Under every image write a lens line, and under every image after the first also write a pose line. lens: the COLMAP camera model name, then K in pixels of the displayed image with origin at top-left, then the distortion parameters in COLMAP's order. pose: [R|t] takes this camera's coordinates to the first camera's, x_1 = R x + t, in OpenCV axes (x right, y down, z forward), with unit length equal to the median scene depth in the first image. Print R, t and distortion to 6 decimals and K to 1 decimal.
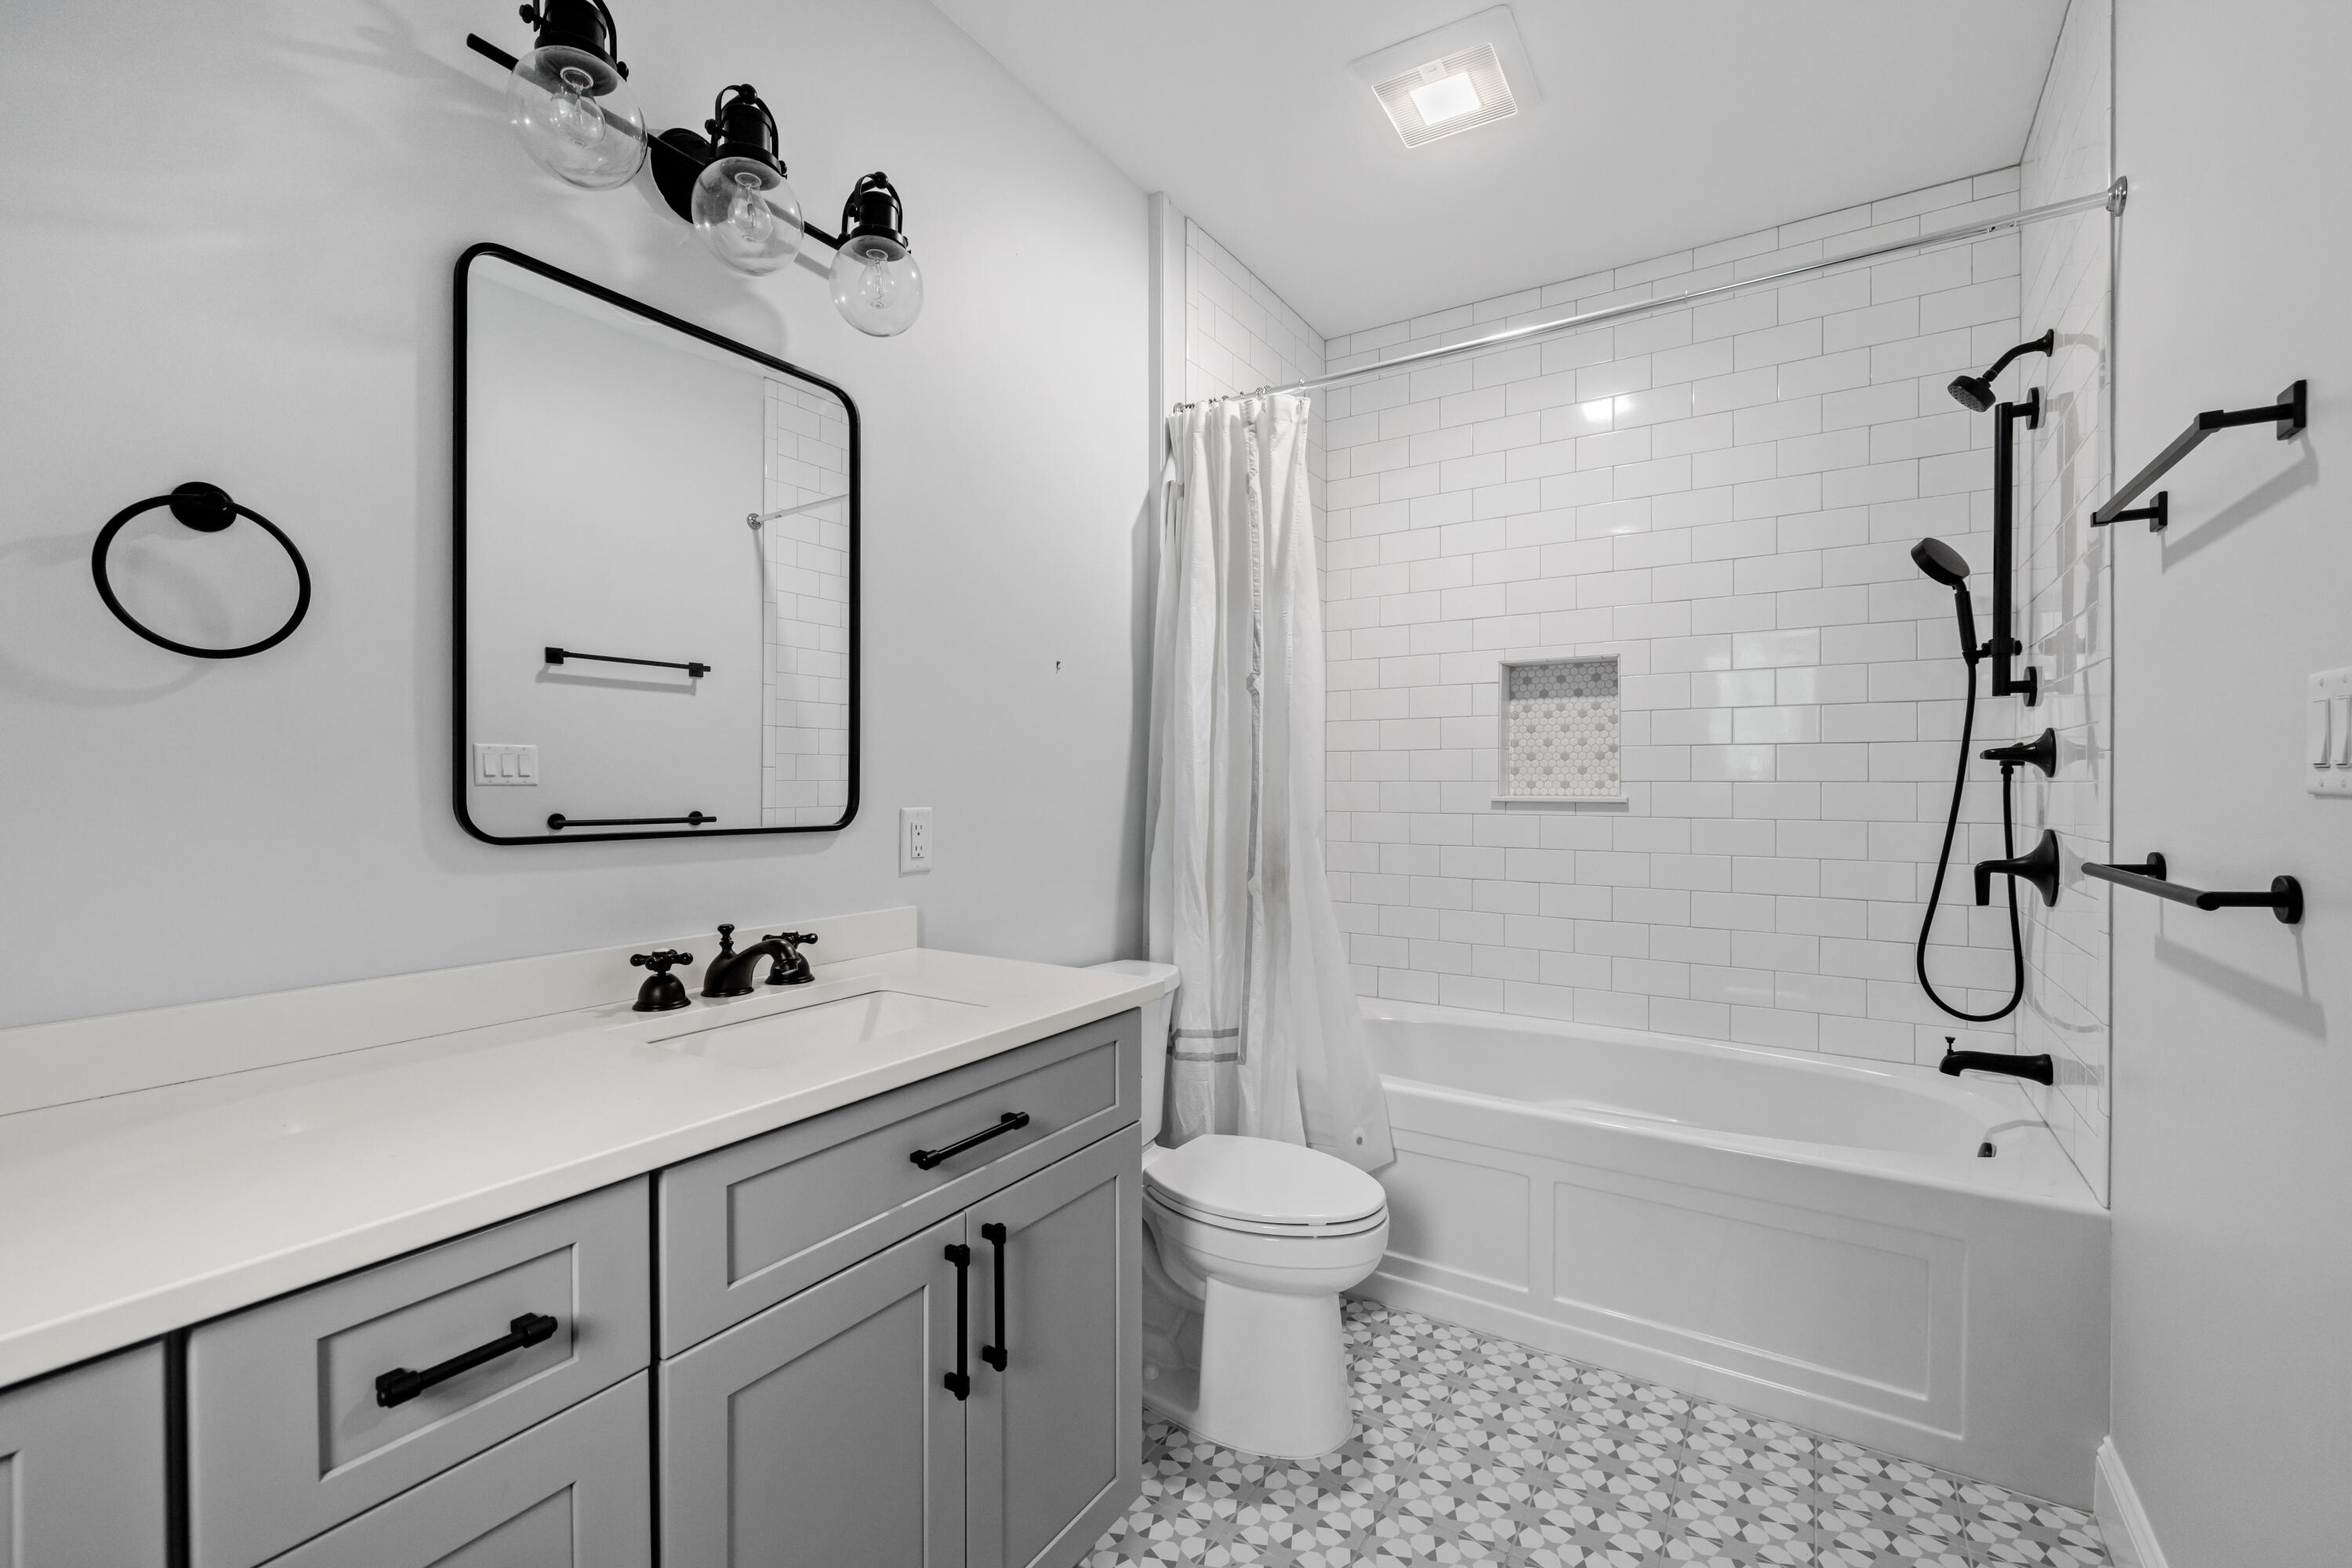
lens RADIAL K [[992.8, 0, 1168.7], [0, 992.8, 788.3], [0, 0, 1]] dist [-0.003555, 0.001190]
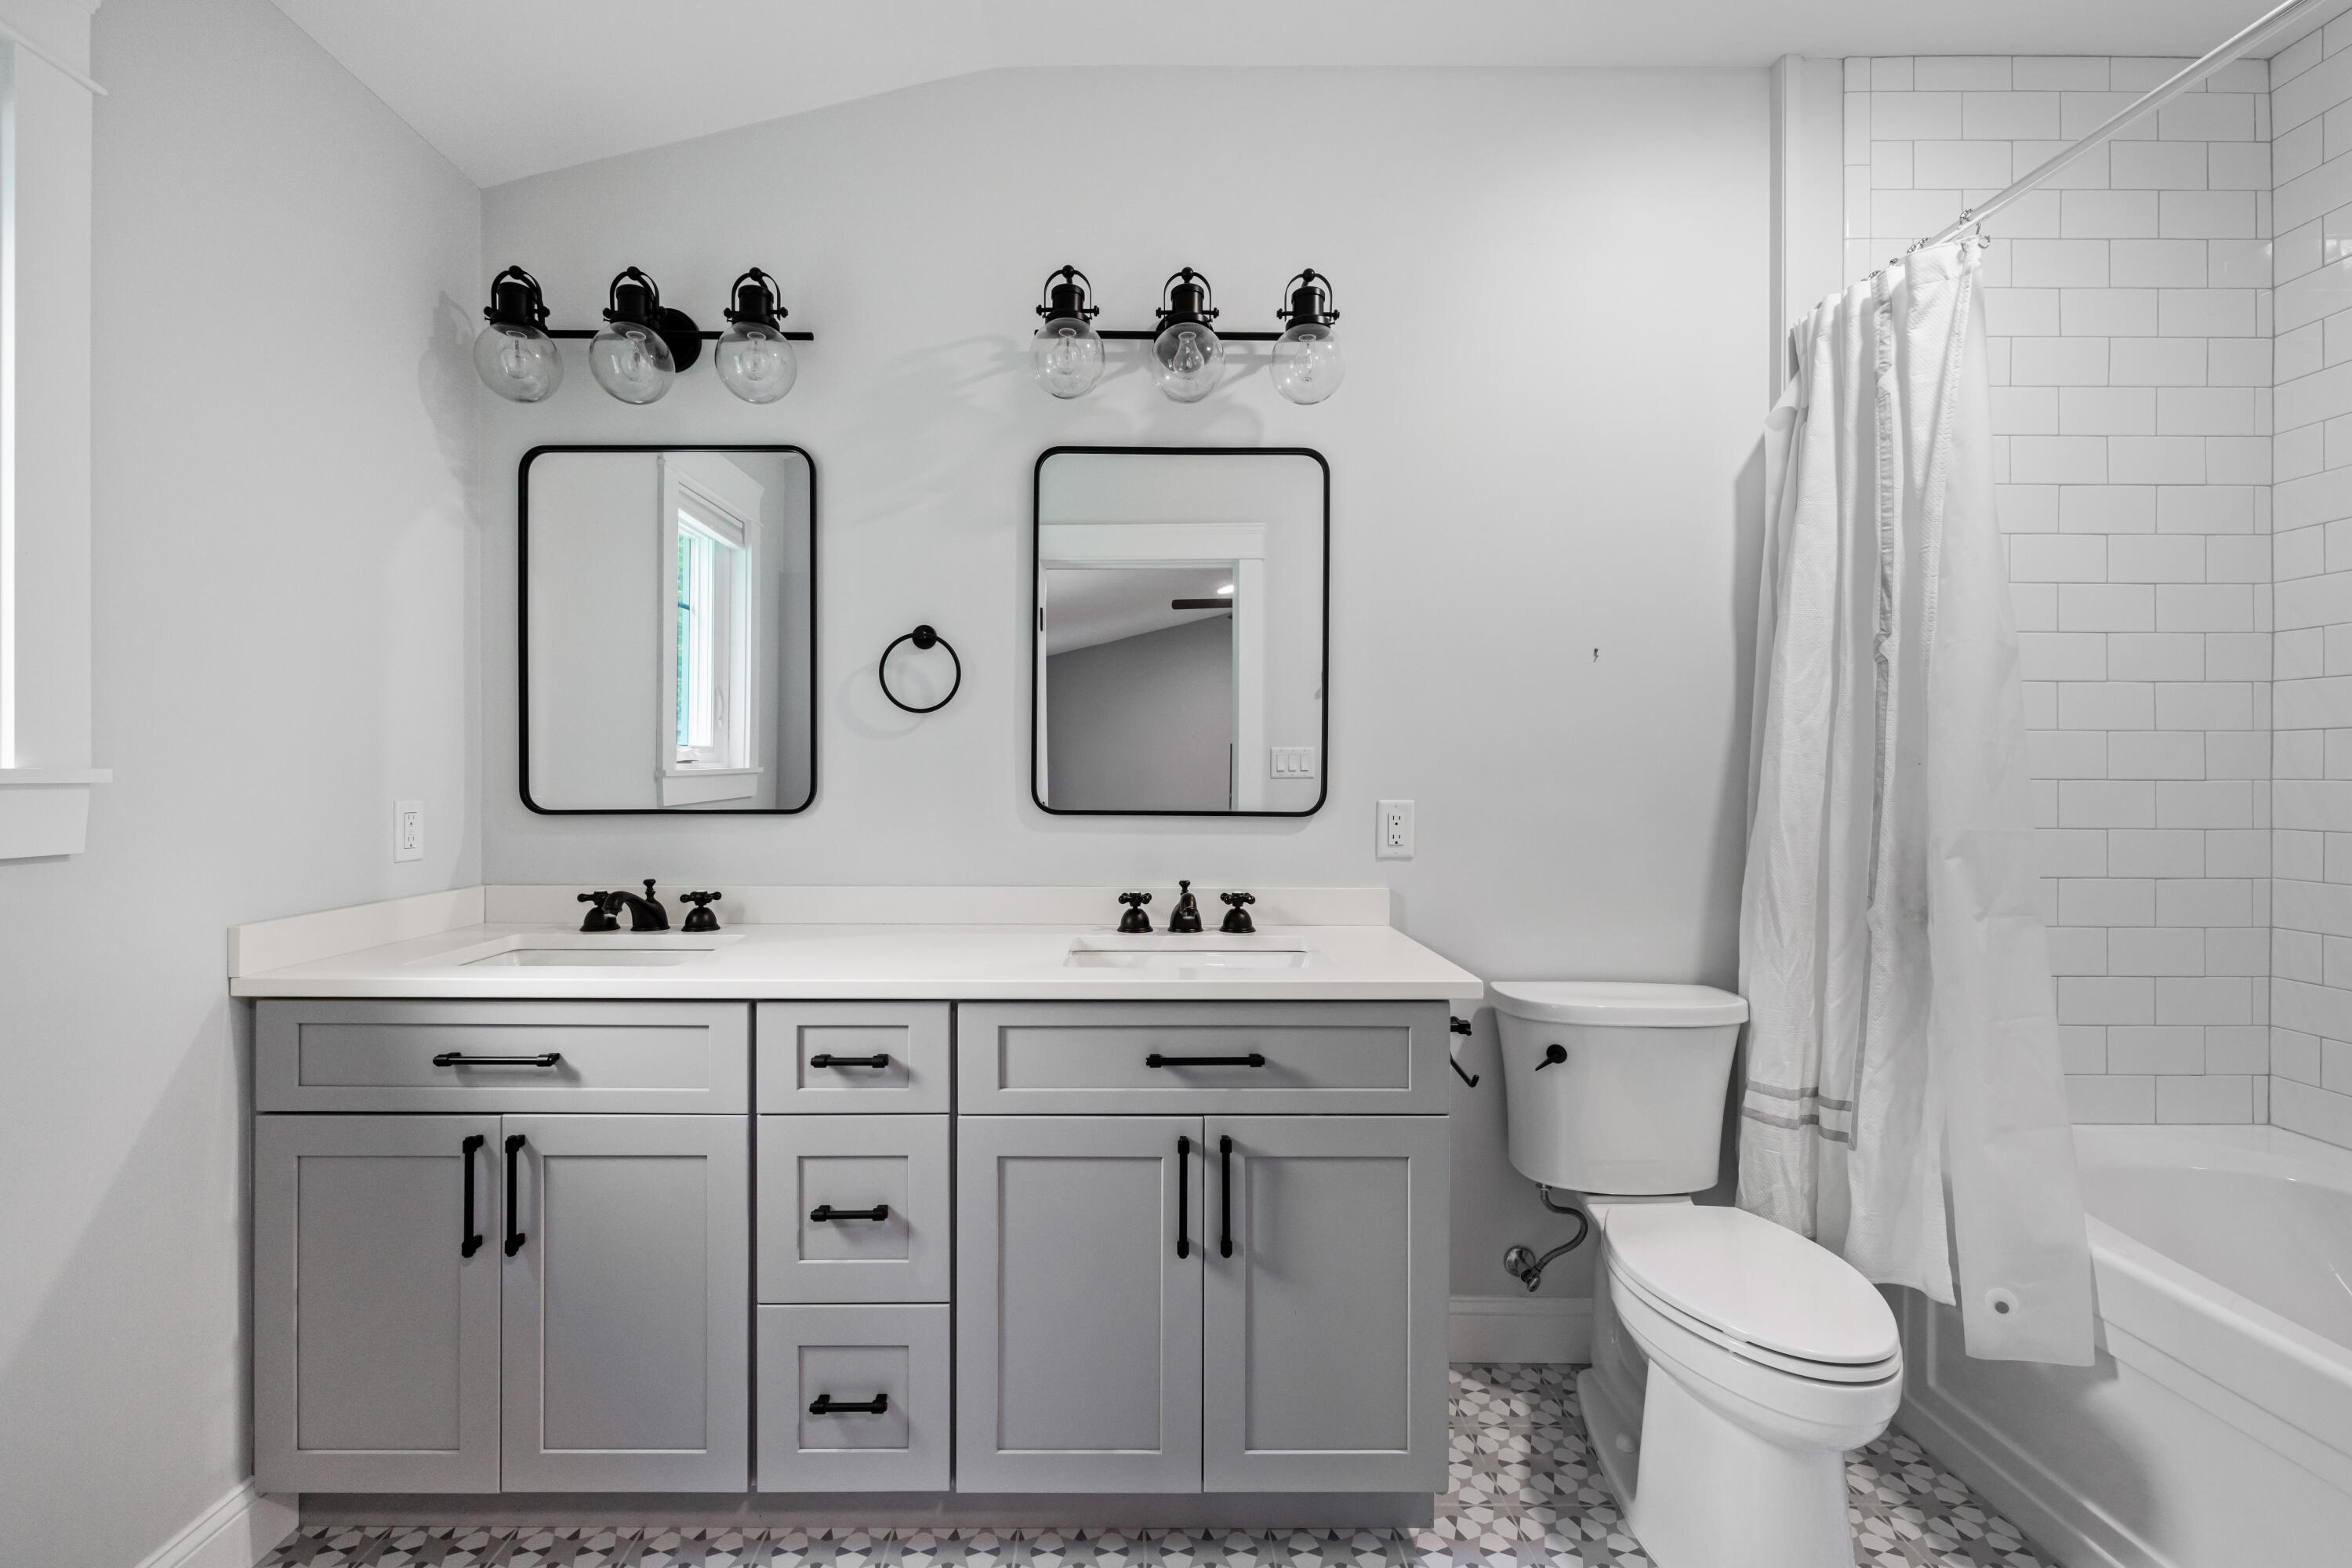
lens RADIAL K [[992.8, 0, 1131.8], [0, 992.8, 772.8], [0, 0, 1]] dist [-0.003555, 0.001190]
pose [[0.542942, 0.001659, -0.839769, 0.523985], [-0.009276, 0.999949, -0.004022, -0.003841], [0.839719, 0.009973, 0.542929, 0.151750]]
